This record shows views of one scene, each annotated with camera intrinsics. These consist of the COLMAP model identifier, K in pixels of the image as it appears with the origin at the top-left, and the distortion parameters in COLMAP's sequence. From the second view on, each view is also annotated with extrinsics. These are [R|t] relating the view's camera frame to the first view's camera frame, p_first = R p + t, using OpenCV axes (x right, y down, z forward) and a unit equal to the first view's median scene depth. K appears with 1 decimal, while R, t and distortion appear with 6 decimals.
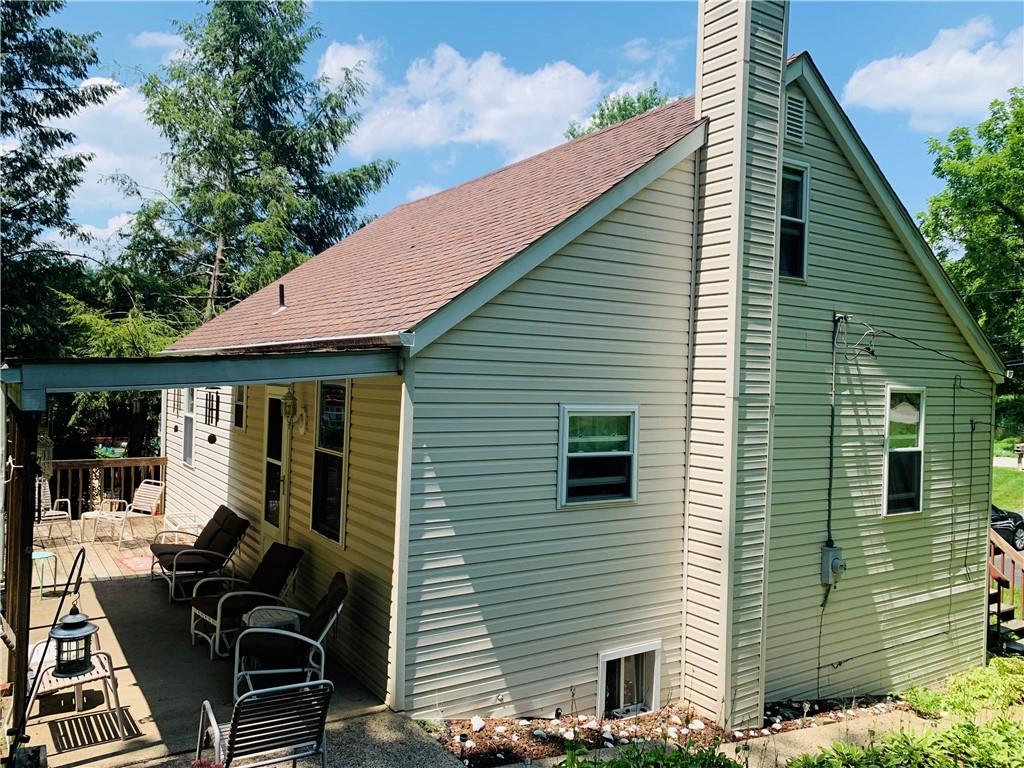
lens RADIAL K [[792.4, 0, 507.8], [0, 792.4, 373.5], [0, 0, 1]] dist [-0.000177, 0.003649]
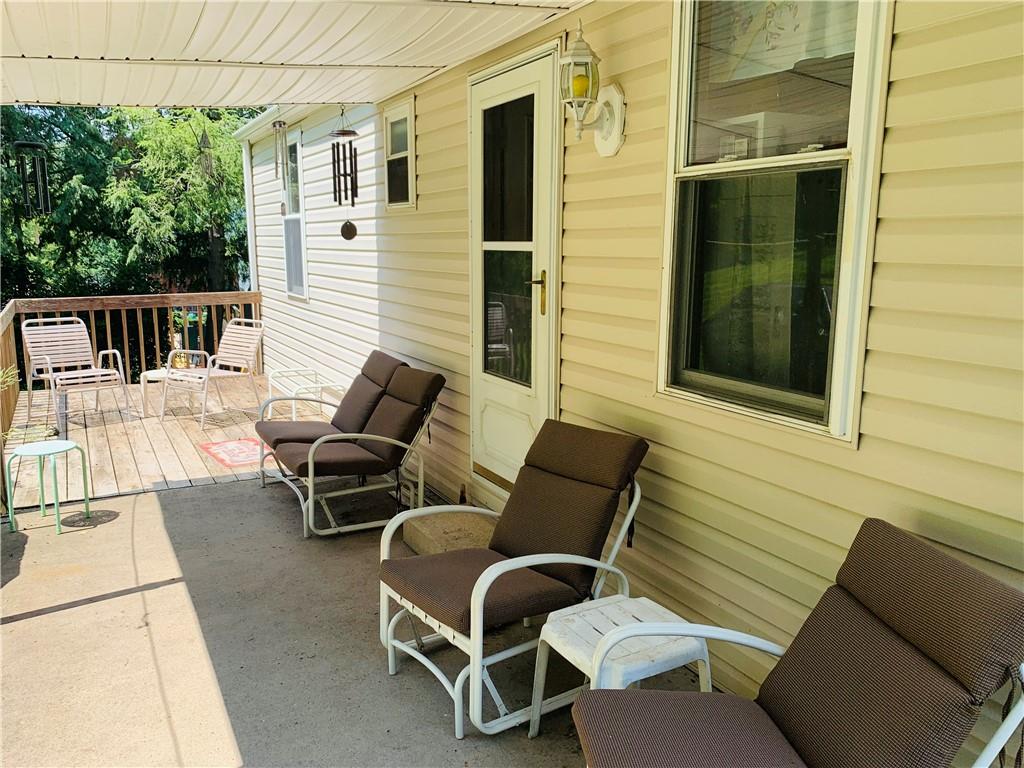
lens RADIAL K [[776.8, 0, 516.8], [0, 776.8, 385.2], [0, 0, 1]] dist [0.052946, -0.131009]
pose [[0.997229, -0.010874, -0.073594, -0.223368], [0.024012, 0.983361, 0.180070, 0.094630], [0.070412, -0.181338, 0.980897, 0.473441]]
